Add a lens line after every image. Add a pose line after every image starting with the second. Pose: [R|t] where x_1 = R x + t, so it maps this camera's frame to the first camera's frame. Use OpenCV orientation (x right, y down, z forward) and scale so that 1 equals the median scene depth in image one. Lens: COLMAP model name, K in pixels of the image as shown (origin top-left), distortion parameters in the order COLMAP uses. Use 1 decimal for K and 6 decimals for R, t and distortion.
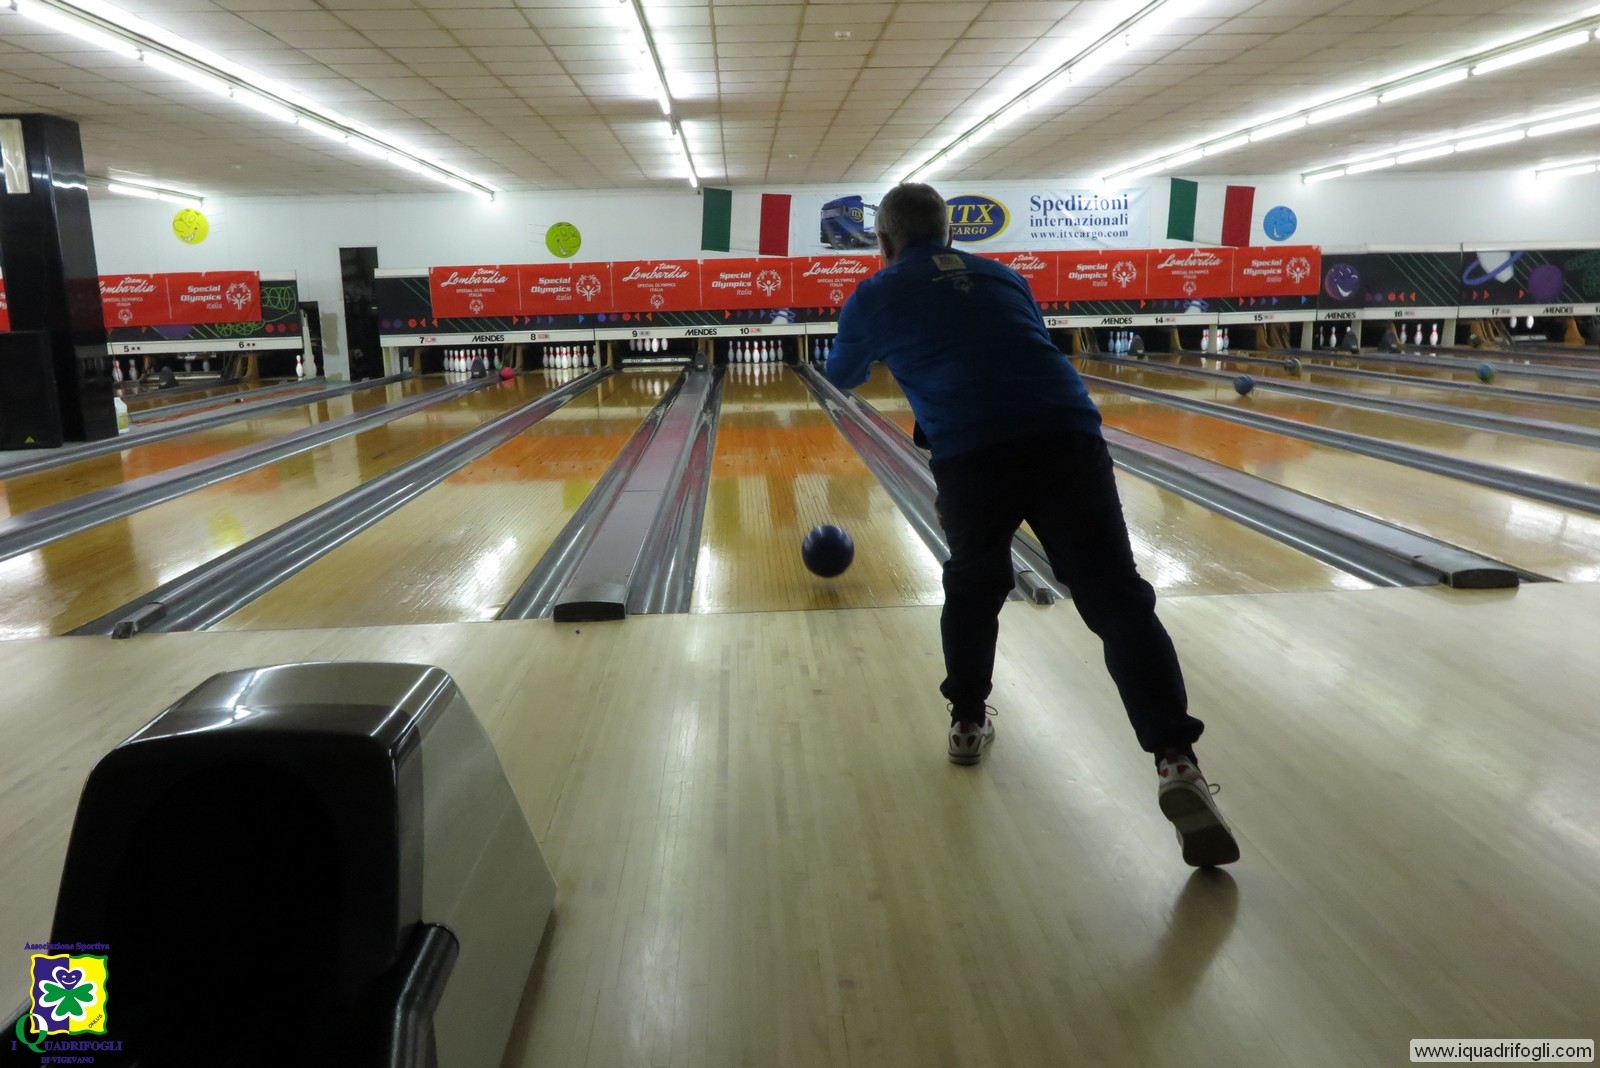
lens RADIAL K [[1240.4, 0, 788.2], [0, 1240.4, 498.1], [0, 0, 1]] dist [0.011180, 0.014036]
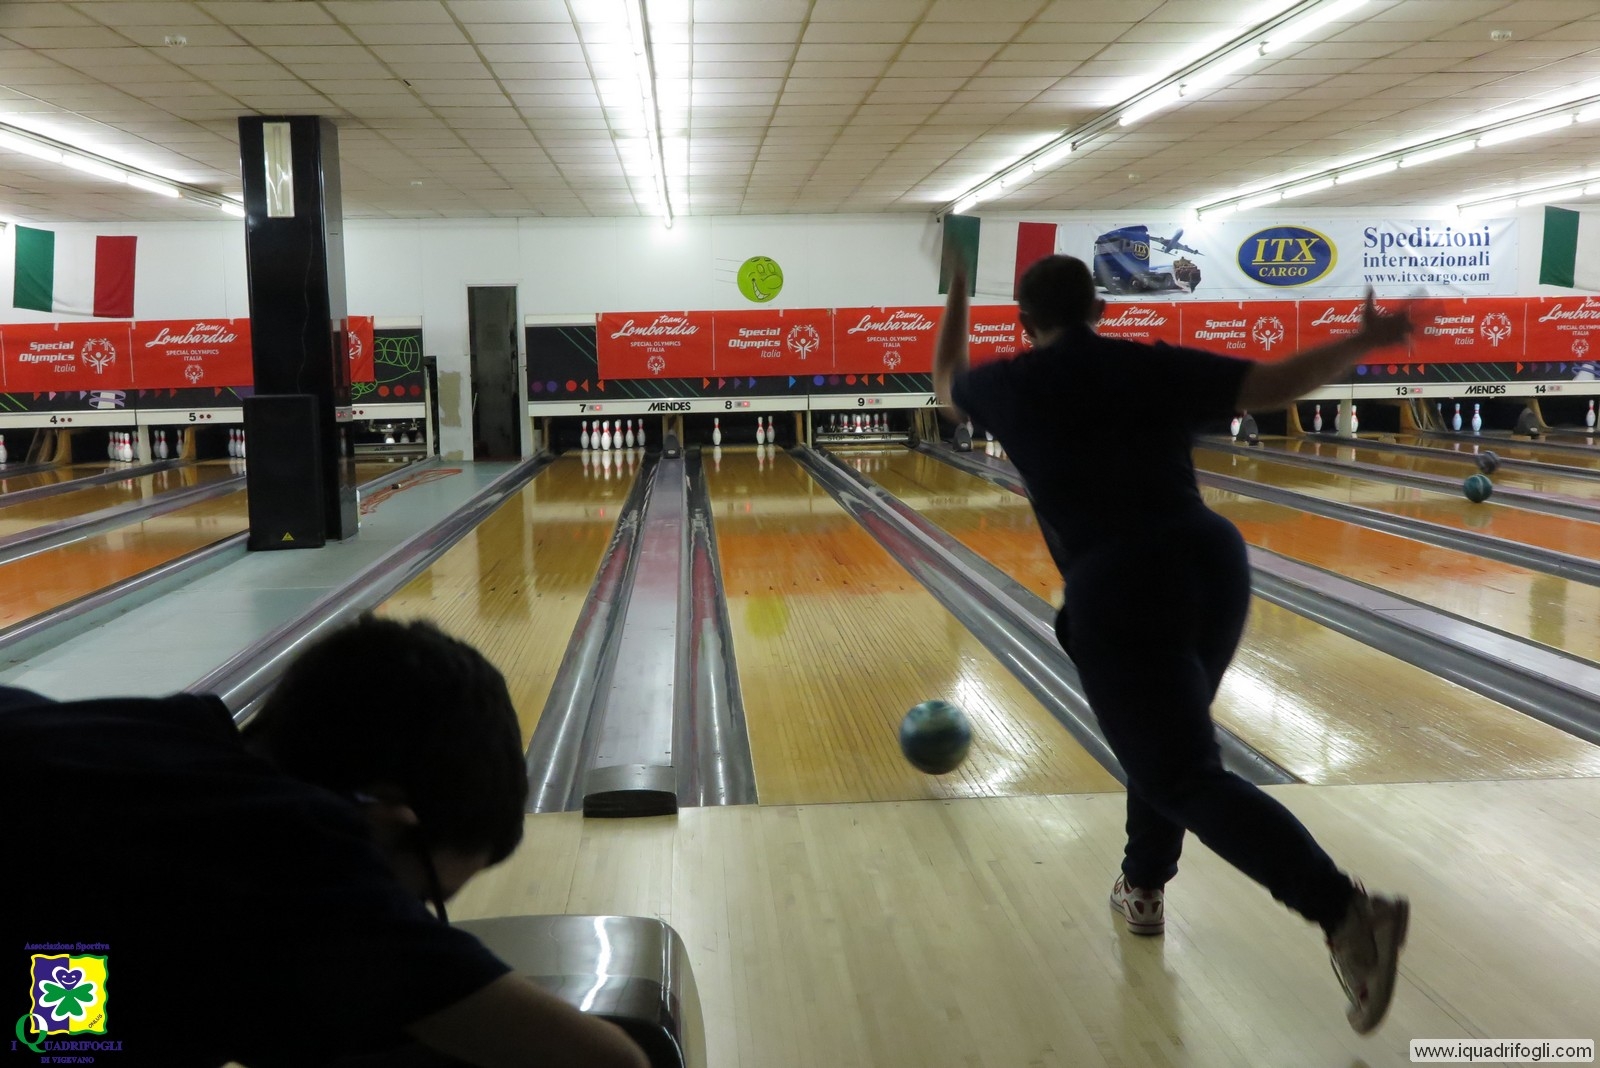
lens RADIAL K [[1683.3, 0, 811.1], [0, 1683.3, 484.1], [0, 0, 1]] dist [0.036884, 0.000000]
pose [[0.999653, 0.006027, 0.025662, -0.177613], [-0.003759, 0.996156, -0.087521, 0.007775], [-0.026091, 0.087394, 0.995832, -0.020045]]
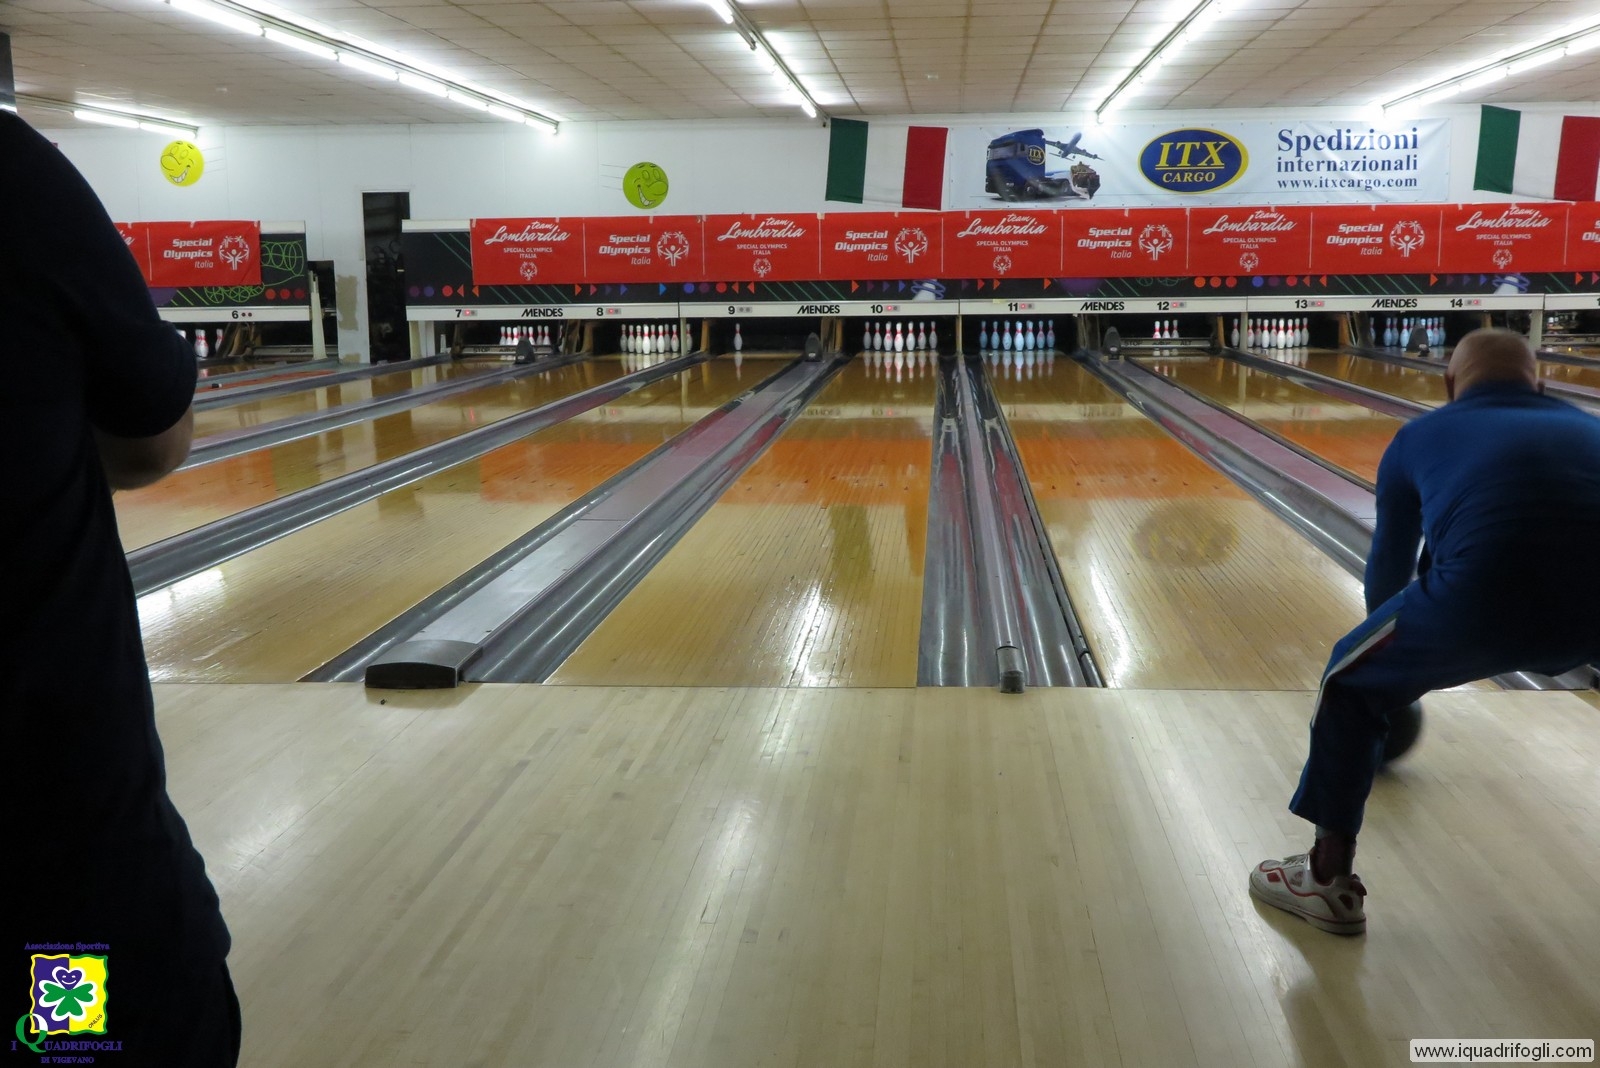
lens RADIAL K [[1683.3, 0, 815.6], [0, 1683.3, 487.7], [0, 0, 1]] dist [0.036884, 0.000000]
pose [[0.992265, 0.030339, -0.120370, 0.053106], [-0.033621, 0.999114, -0.025330, 0.000202], [0.119495, 0.029181, 0.992406, -0.009655]]
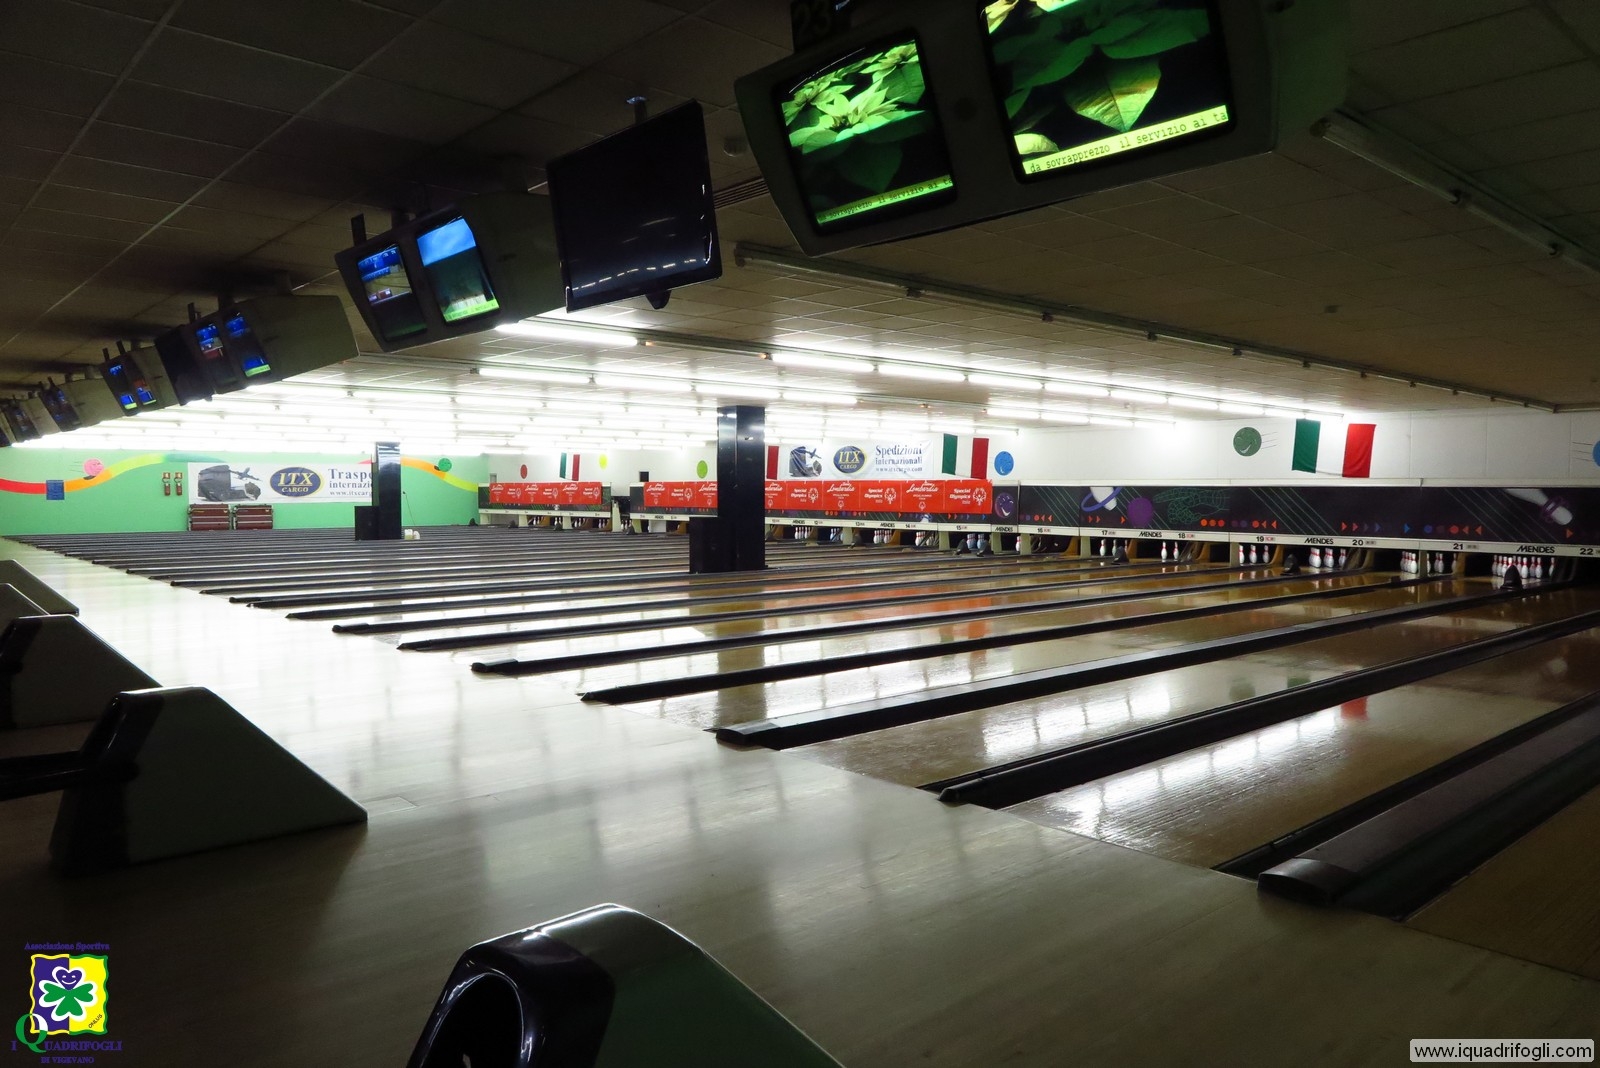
lens RADIAL K [[1070.7, 0, 798.4], [0, 1070.7, 543.6], [0, 0, 1]] dist [-0.046717, -0.008361]
pose [[0.606869, 0.064344, -0.792193, 1.266026], [-0.157194, 0.986746, -0.040274, -0.049117], [0.779102, 0.148969, 0.608940, 0.106283]]
